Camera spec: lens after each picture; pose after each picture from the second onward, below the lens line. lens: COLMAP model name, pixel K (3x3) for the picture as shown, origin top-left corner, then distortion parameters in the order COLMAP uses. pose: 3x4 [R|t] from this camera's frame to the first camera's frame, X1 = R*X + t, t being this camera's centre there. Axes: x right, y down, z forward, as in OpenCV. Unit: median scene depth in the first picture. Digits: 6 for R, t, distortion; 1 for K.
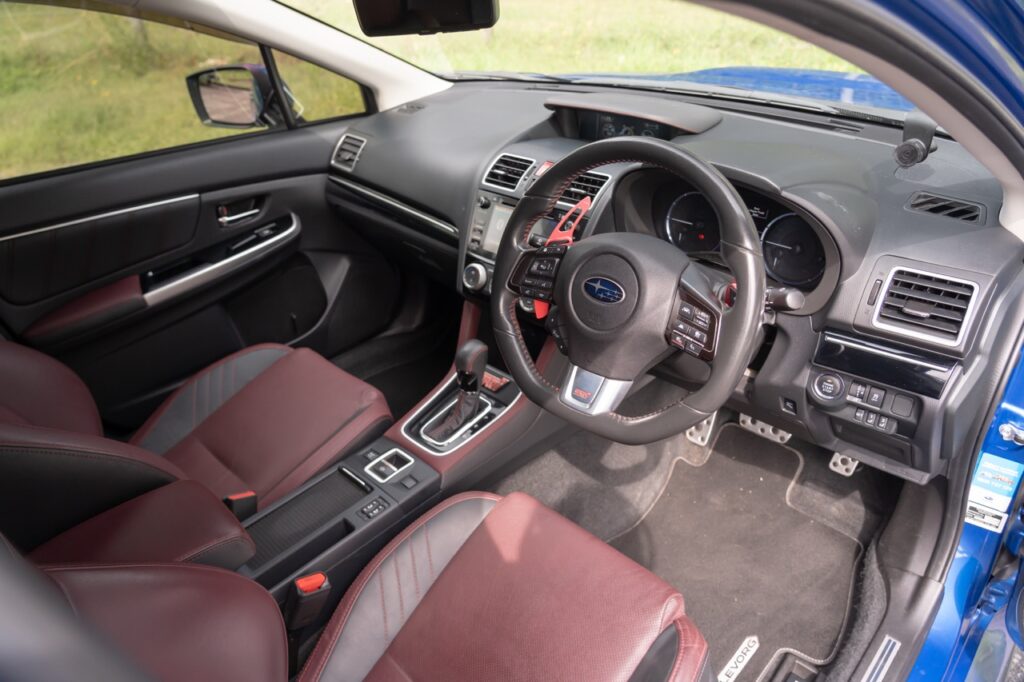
lens RADIAL K [[684.1, 0, 521.4], [0, 684.1, 342.2], [0, 0, 1]] dist [-0.027642, 0.009206]
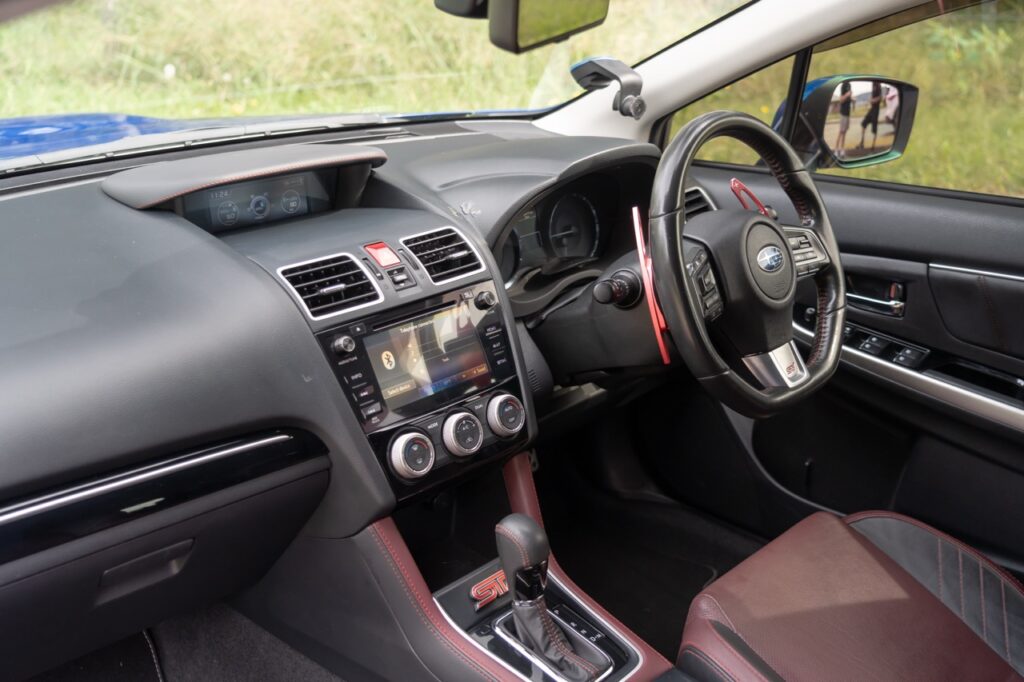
lens RADIAL K [[1087.5, 0, 529.9], [0, 1087.5, 339.2], [0, 0, 1]] dist [0.029407, 0.000000]
pose [[-0.015994, -0.308571, 0.951067, -0.948539], [0.495867, 0.823528, 0.275531, -0.395162], [-0.868251, 0.476010, 0.139839, 0.765364]]
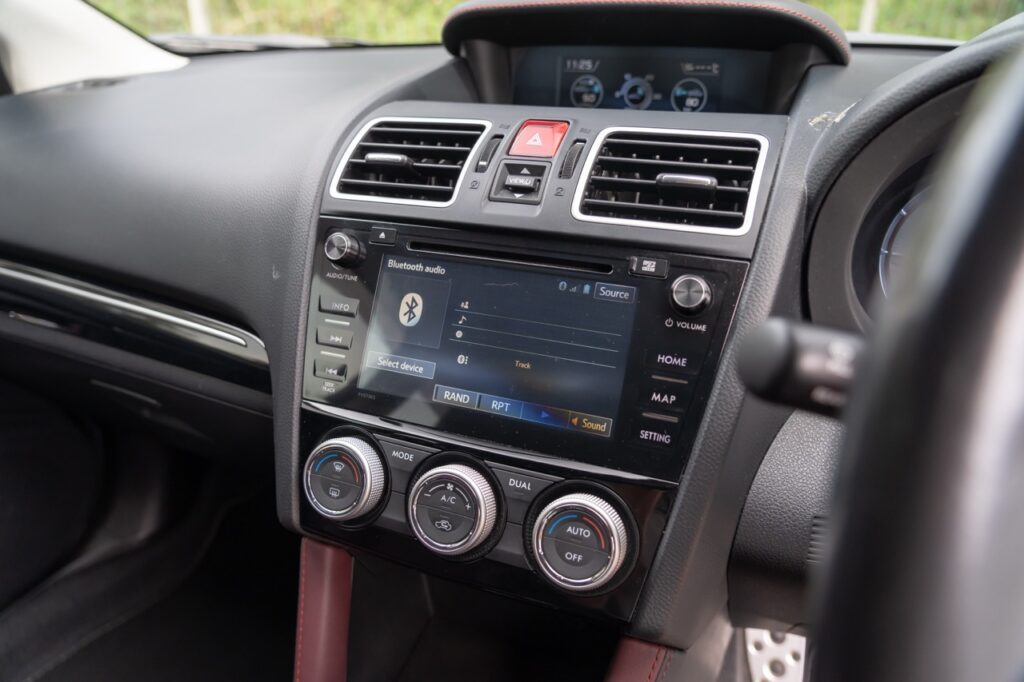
lens RADIAL K [[684.1, 0, 518.7], [0, 684.1, 341.6], [0, 0, 1]] dist [-0.027642, 0.009206]
pose [[0.929997, -0.096373, 0.354707, -0.102236], [0.141387, 0.984561, -0.103198, -0.117908], [-0.339285, 0.146125, 0.929265, 0.692913]]
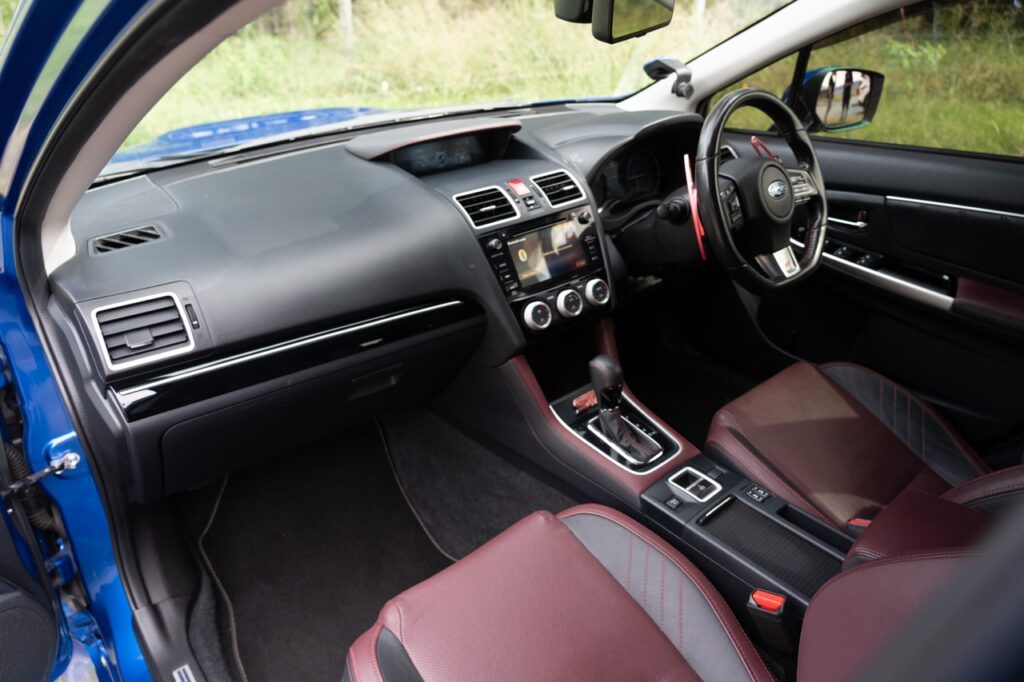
lens RADIAL K [[684.1, 0, 520.2], [0, 684.1, 337.6], [0, 0, 1]] dist [-0.027642, 0.009206]
pose [[0.106403, -0.413382, 0.904320, -0.939572], [0.521283, 0.797669, 0.303295, -0.374361], [-0.846725, 0.439135, 0.300363, 0.786434]]
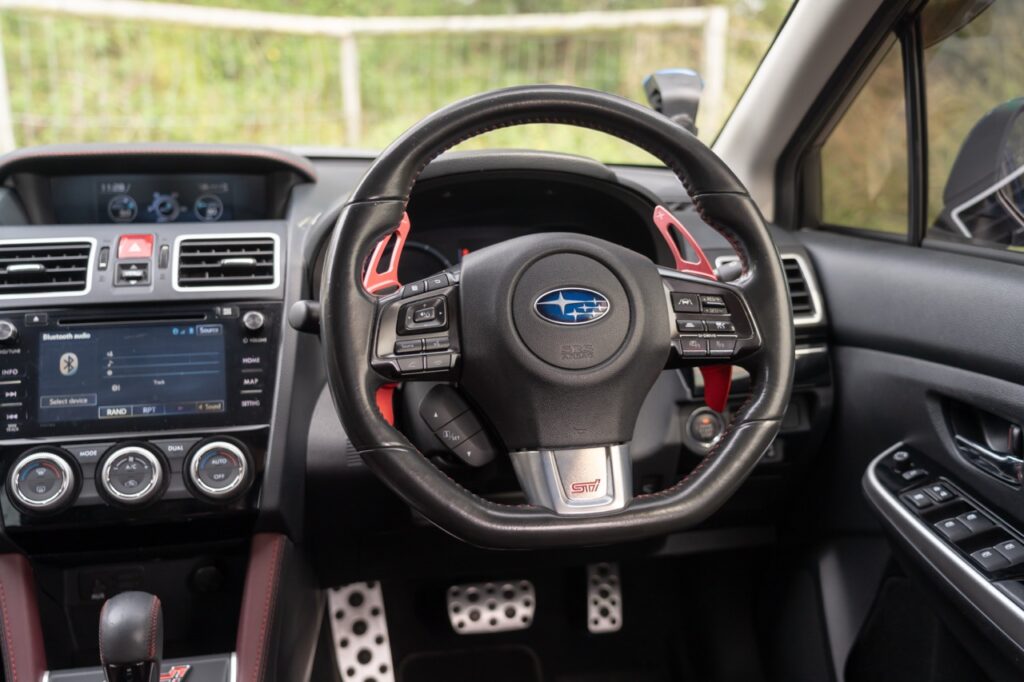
lens RADIAL K [[1136.8, 0, 532.8], [0, 1136.8, 340.3], [0, 0, 1]] dist [0.037862, 0.000000]
pose [[0.575316, -0.131781, 0.807245, -0.505397], [0.394313, 0.909364, -0.132571, 0.051879], [-0.716609, 0.394578, 0.575134, 0.293437]]
